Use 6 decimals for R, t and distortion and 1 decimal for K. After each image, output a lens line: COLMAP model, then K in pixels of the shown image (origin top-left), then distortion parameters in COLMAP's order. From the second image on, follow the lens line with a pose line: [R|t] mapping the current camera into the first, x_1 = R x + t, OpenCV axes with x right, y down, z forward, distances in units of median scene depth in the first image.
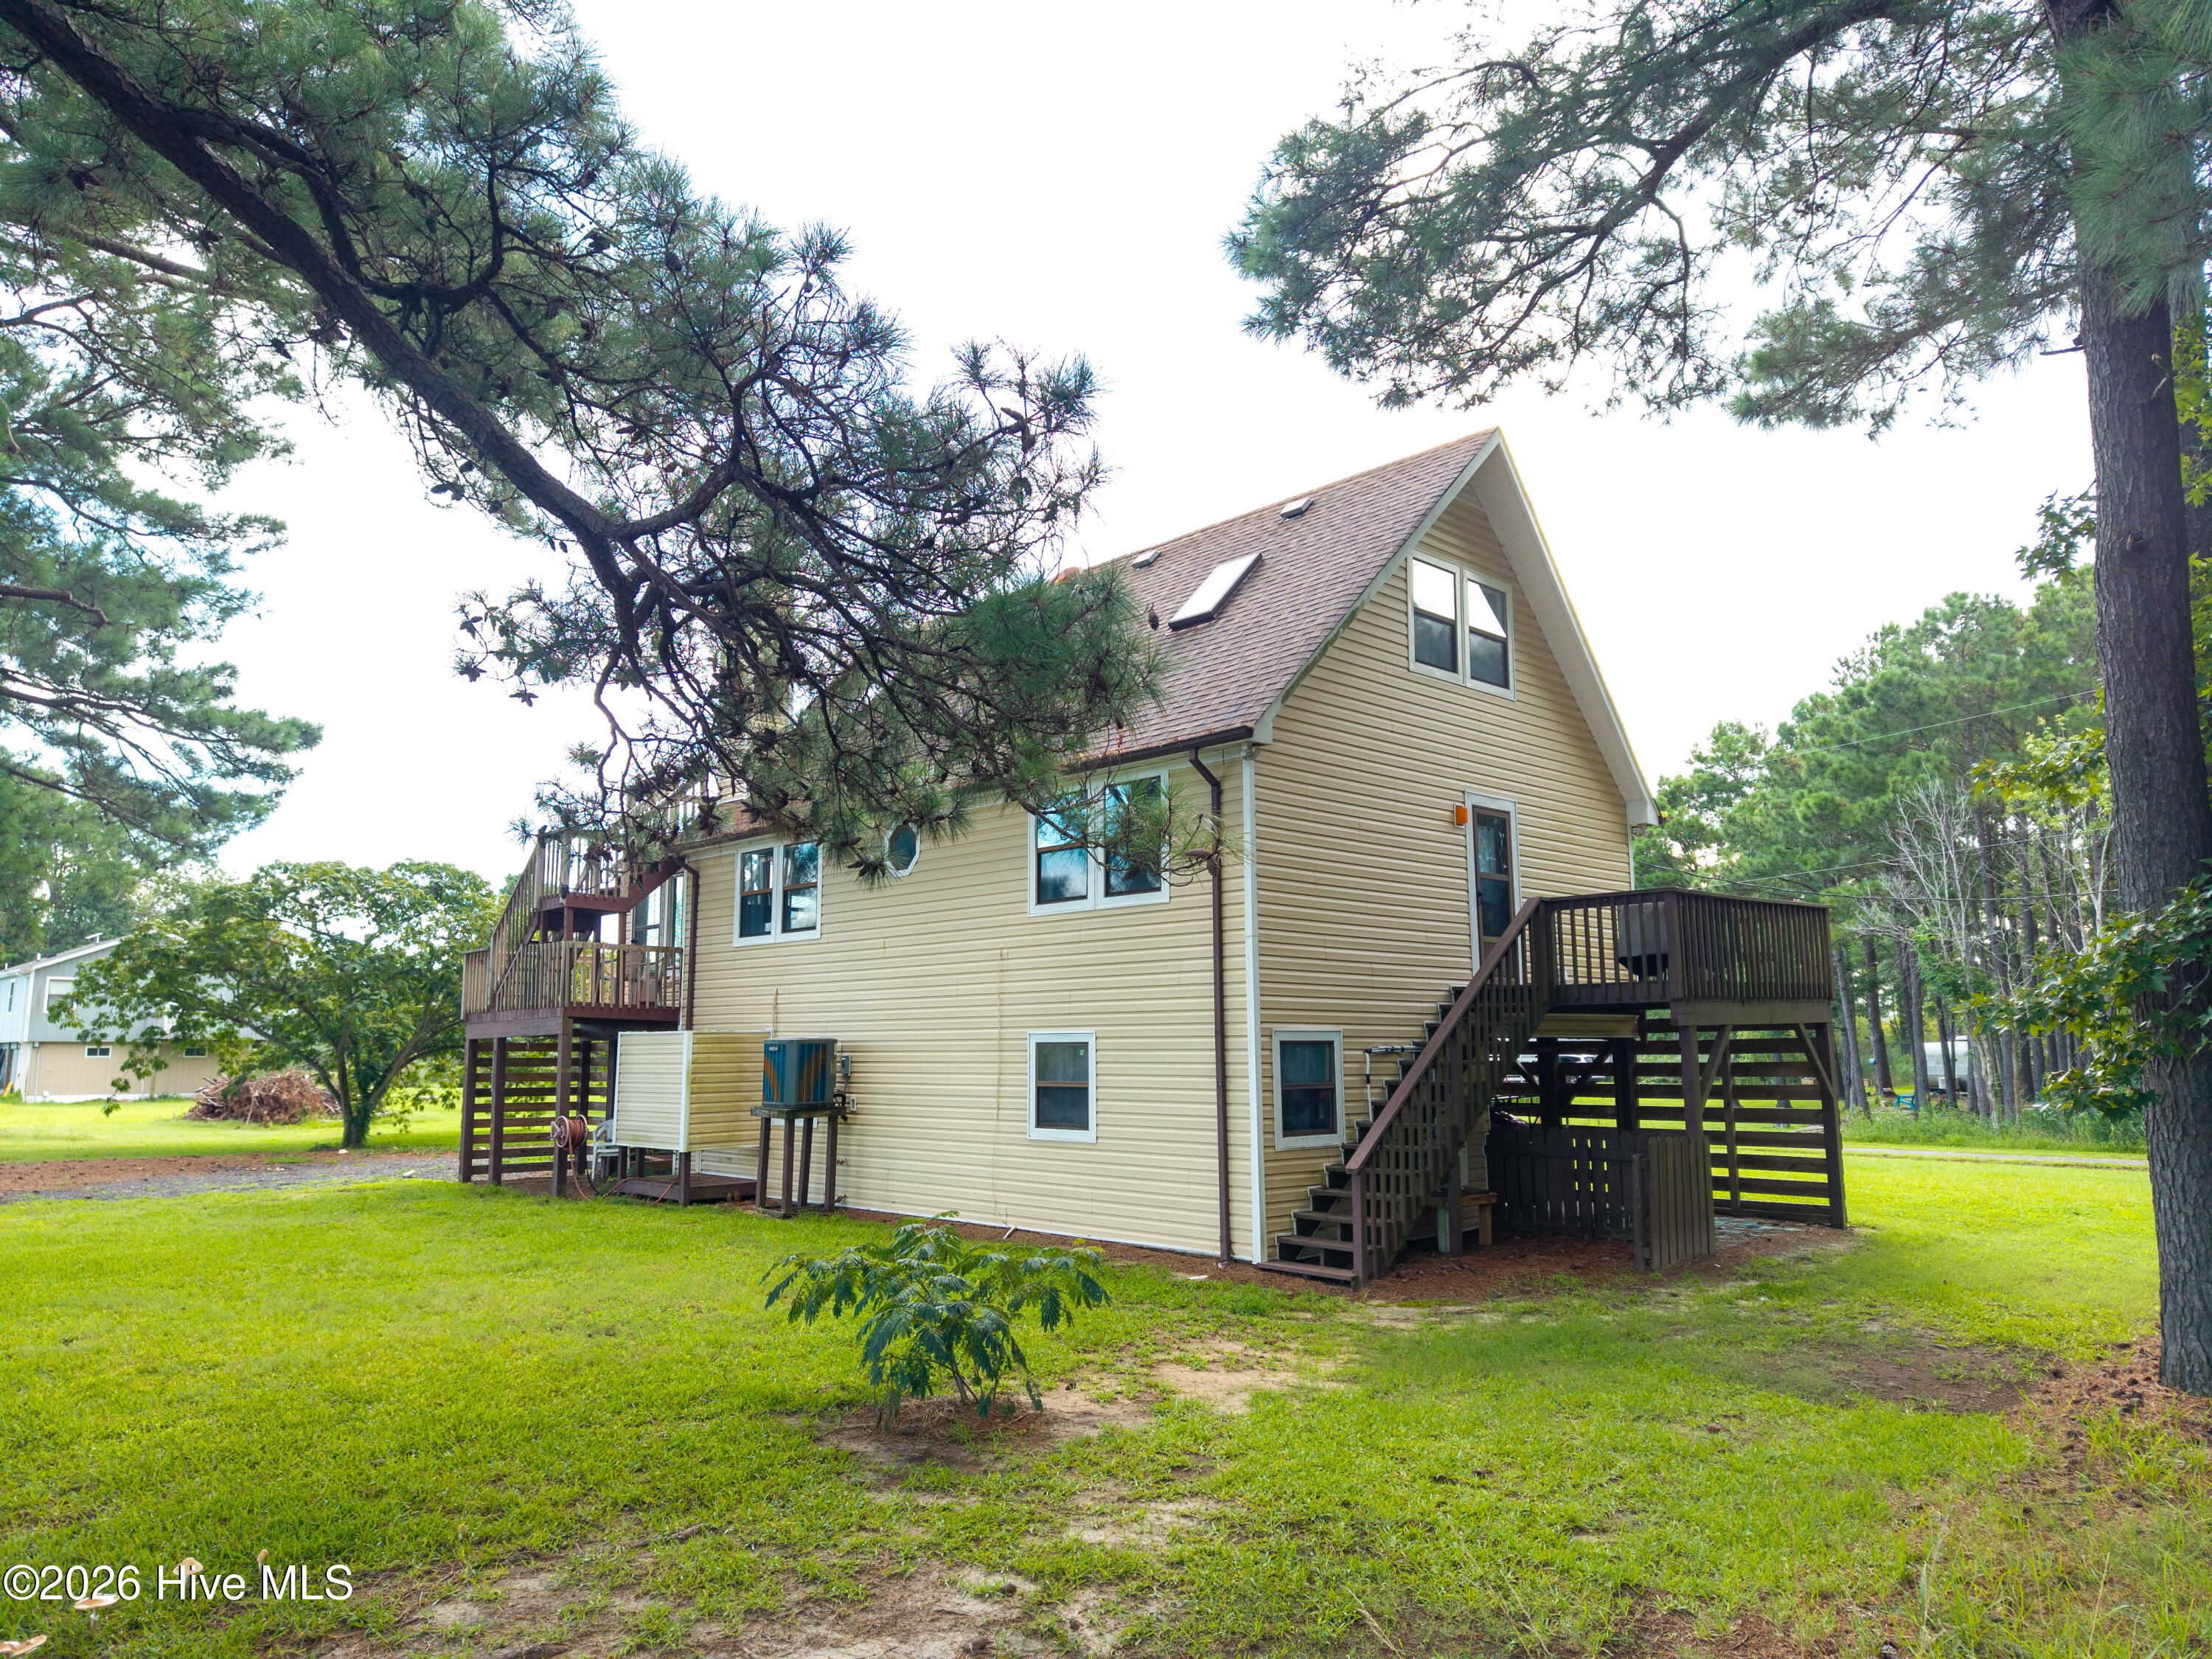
lens RADIAL K [[1502.0, 0, 1101.6], [0, 1502.0, 806.7], [0, 0, 1]] dist [0.129062, -0.214110]
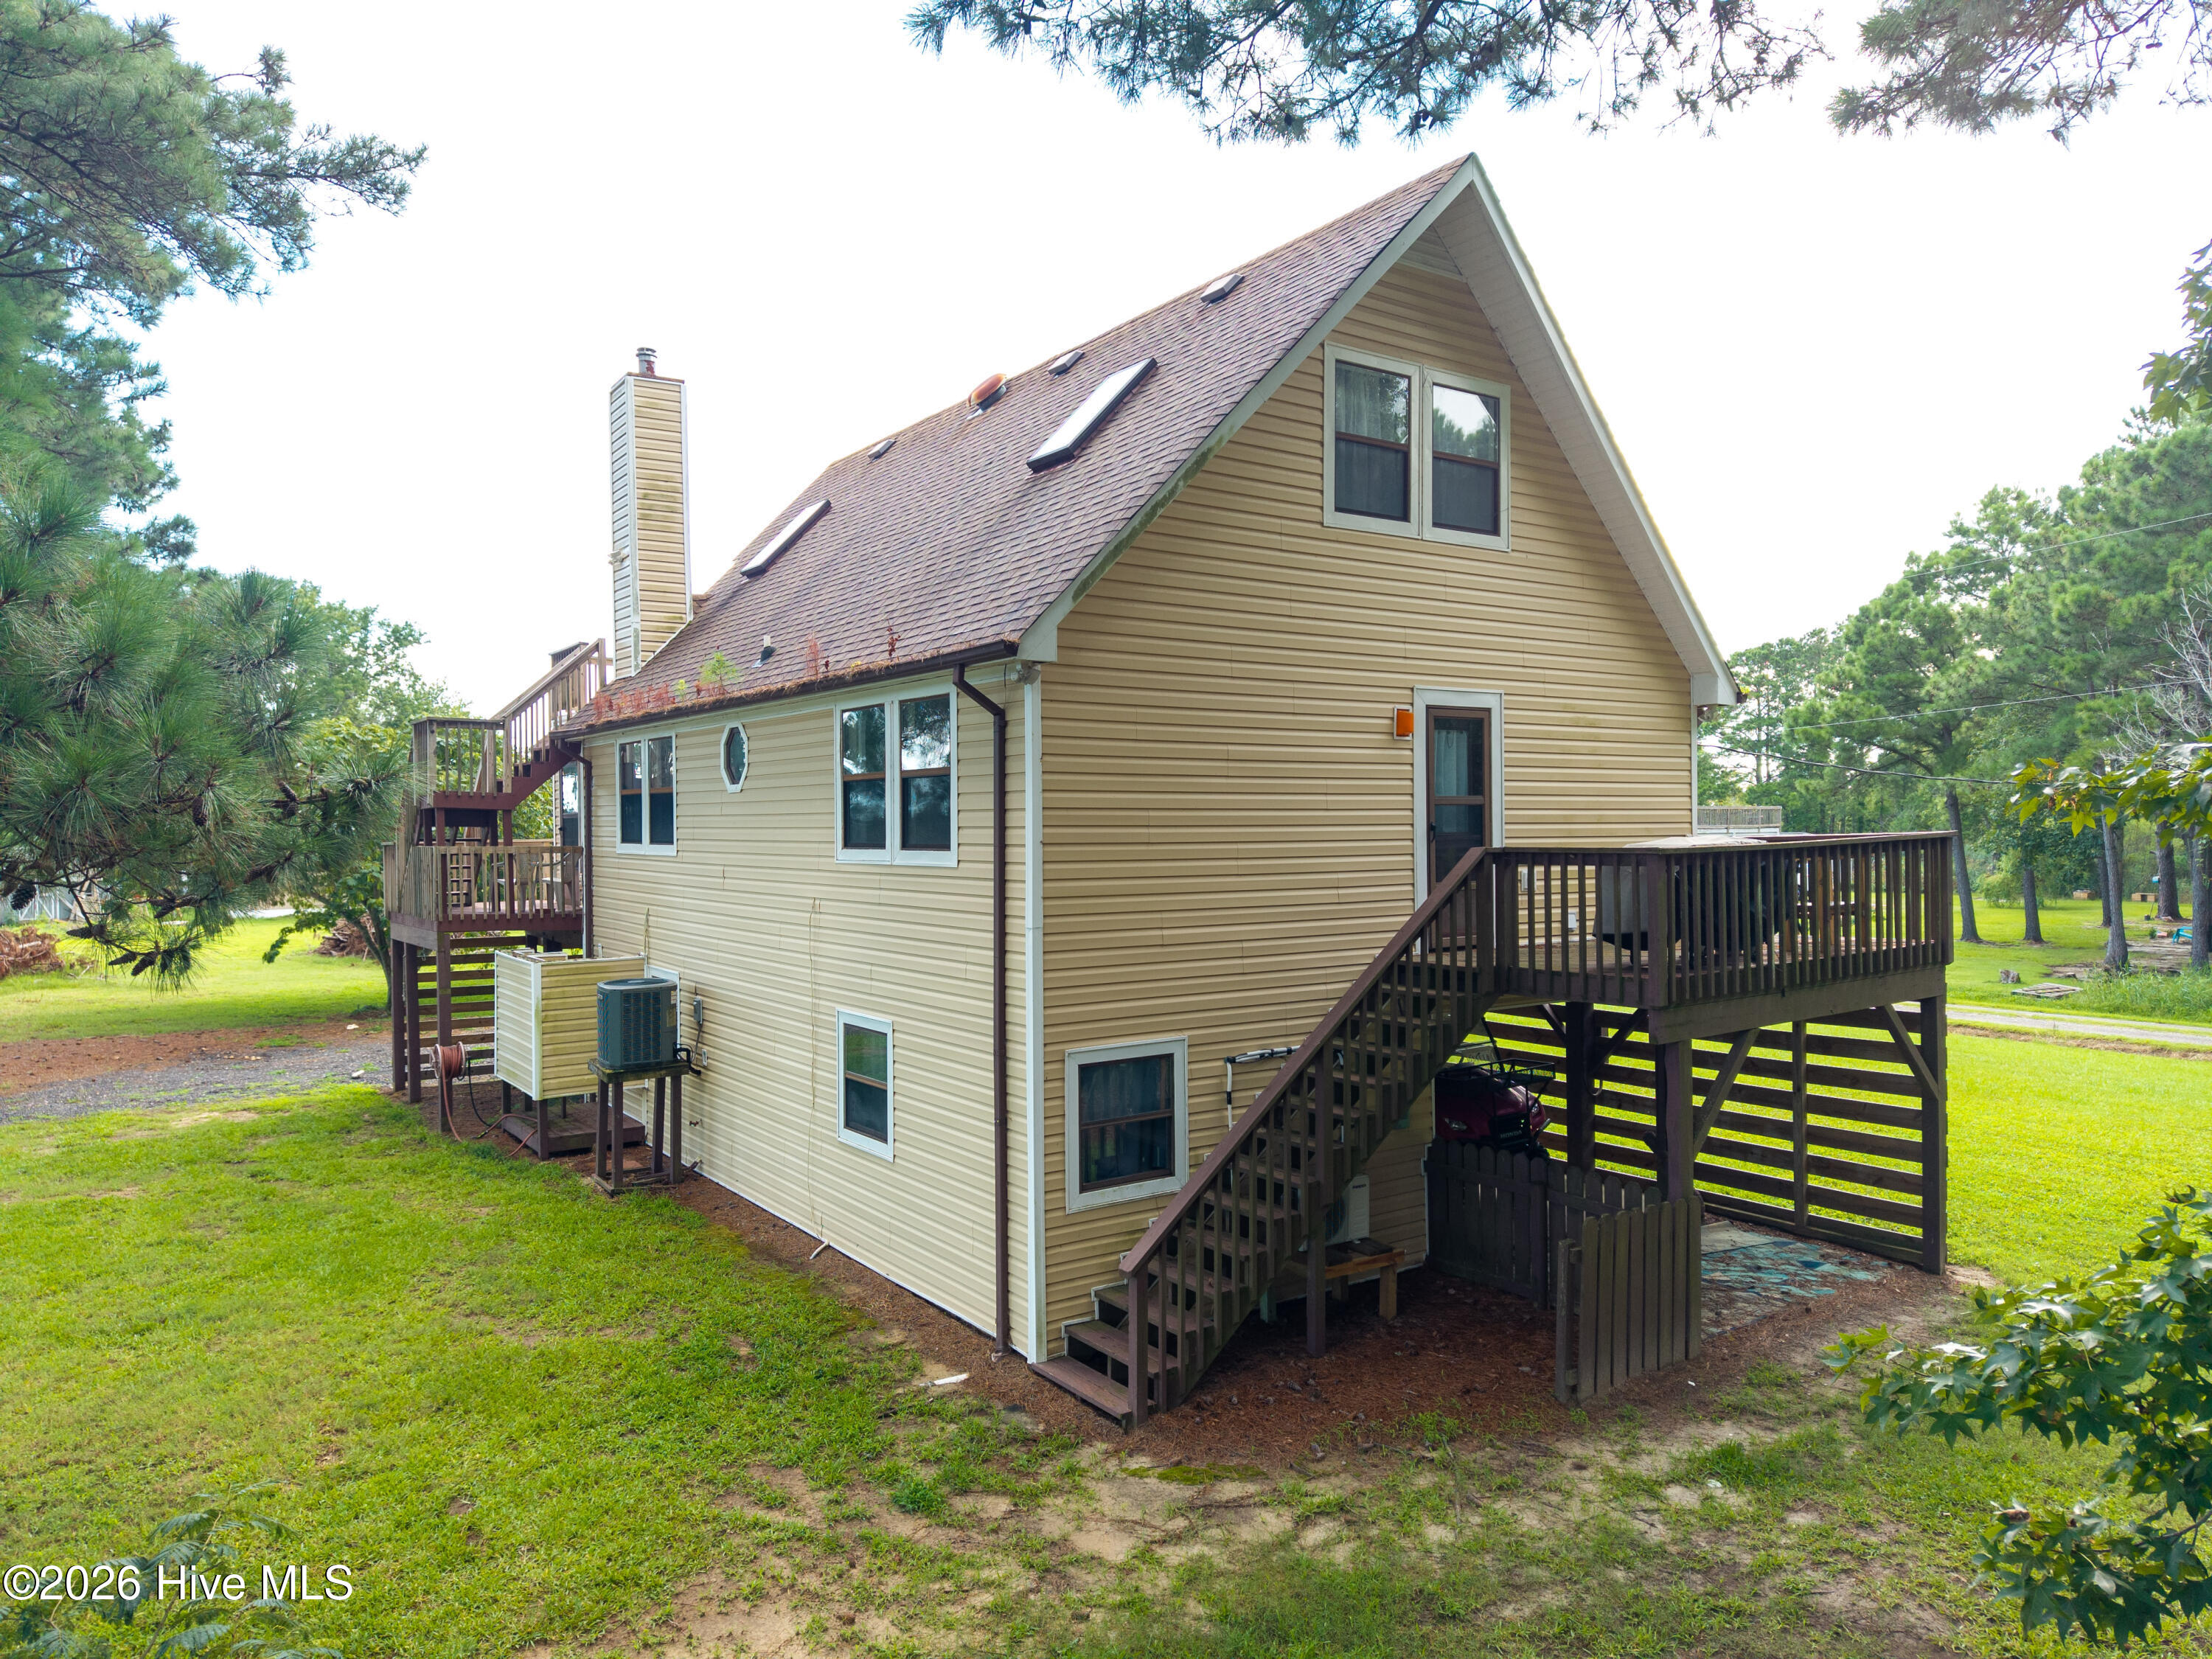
lens RADIAL K [[1505.8, 0, 1108.1], [0, 1505.8, 811.0], [0, 0, 1]] dist [0.080036, -0.101715]
pose [[0.986883, -0.003071, -0.161406, 0.218371], [0.027814, 0.988102, 0.151265, -0.067718], [0.159021, -0.153771, 0.975227, 0.264619]]
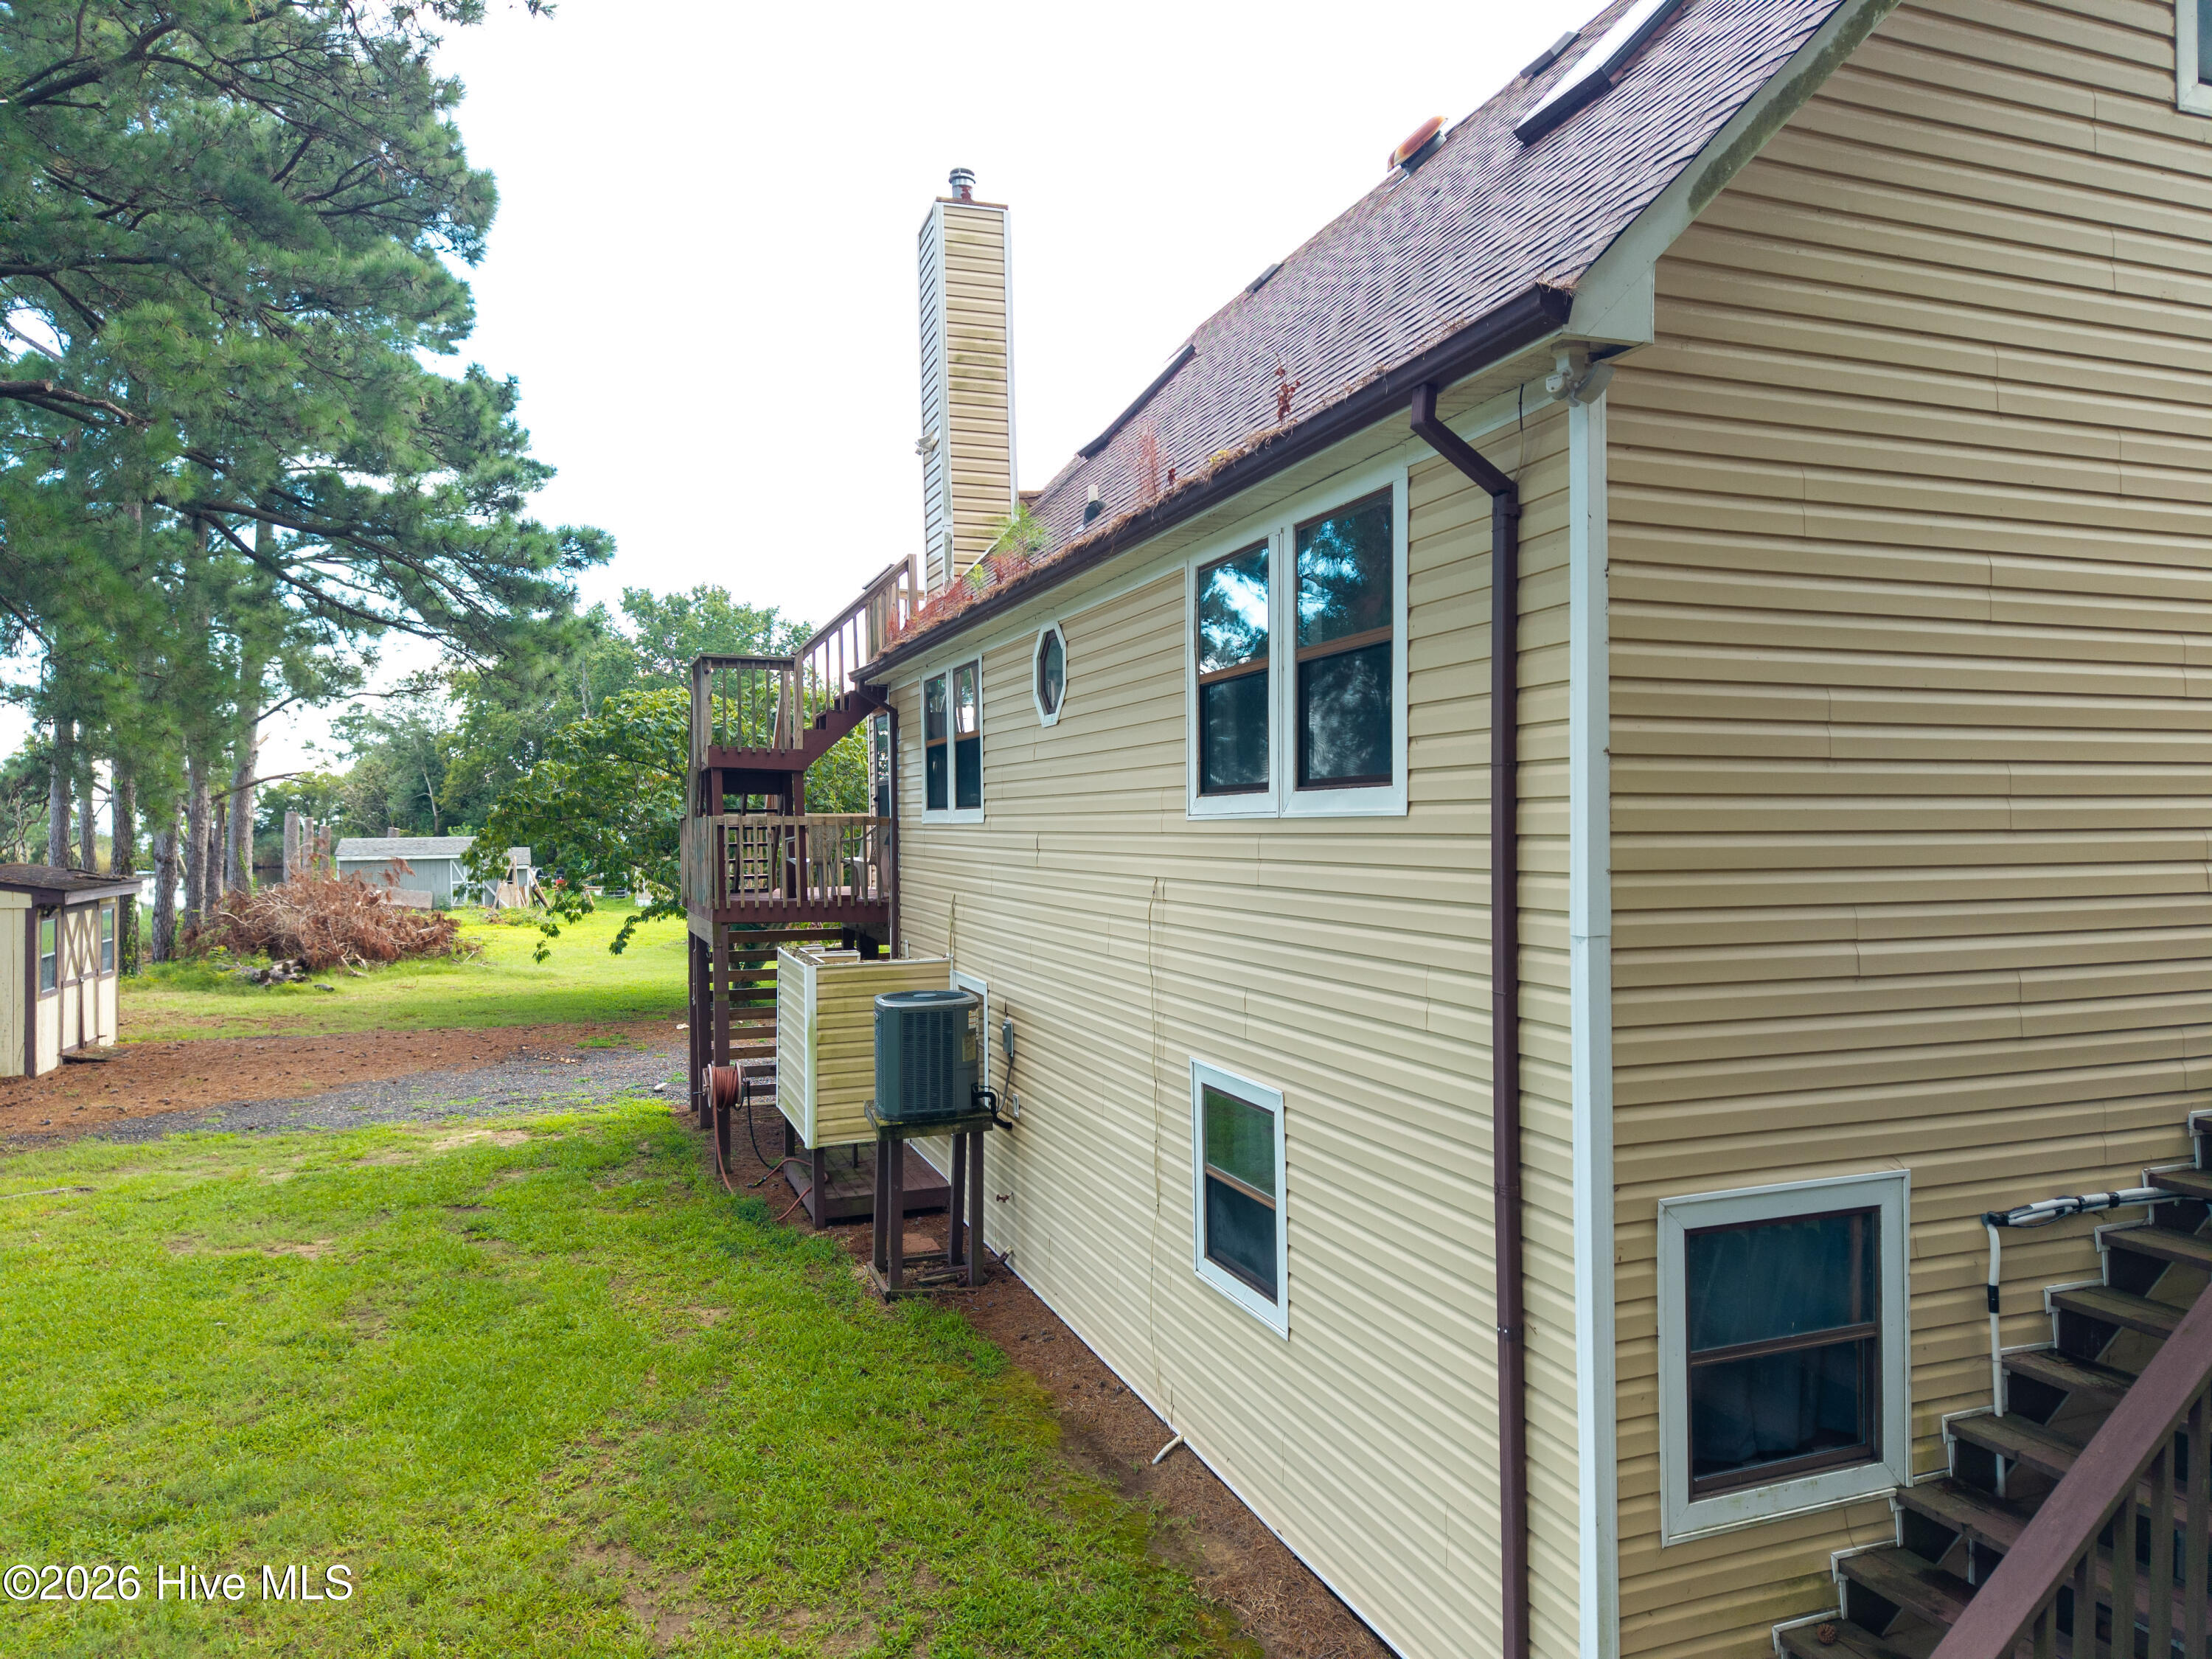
lens RADIAL K [[1478.7, 0, 1106.0], [0, 1478.7, 829.5], [0, 0, 1]] dist [0.026426, -0.023249]
pose [[0.914684, -0.001479, -0.404168, 0.116803], [0.067732, 0.986412, 0.149676, 0.004656], [0.398455, -0.164281, 0.902355, 0.570330]]
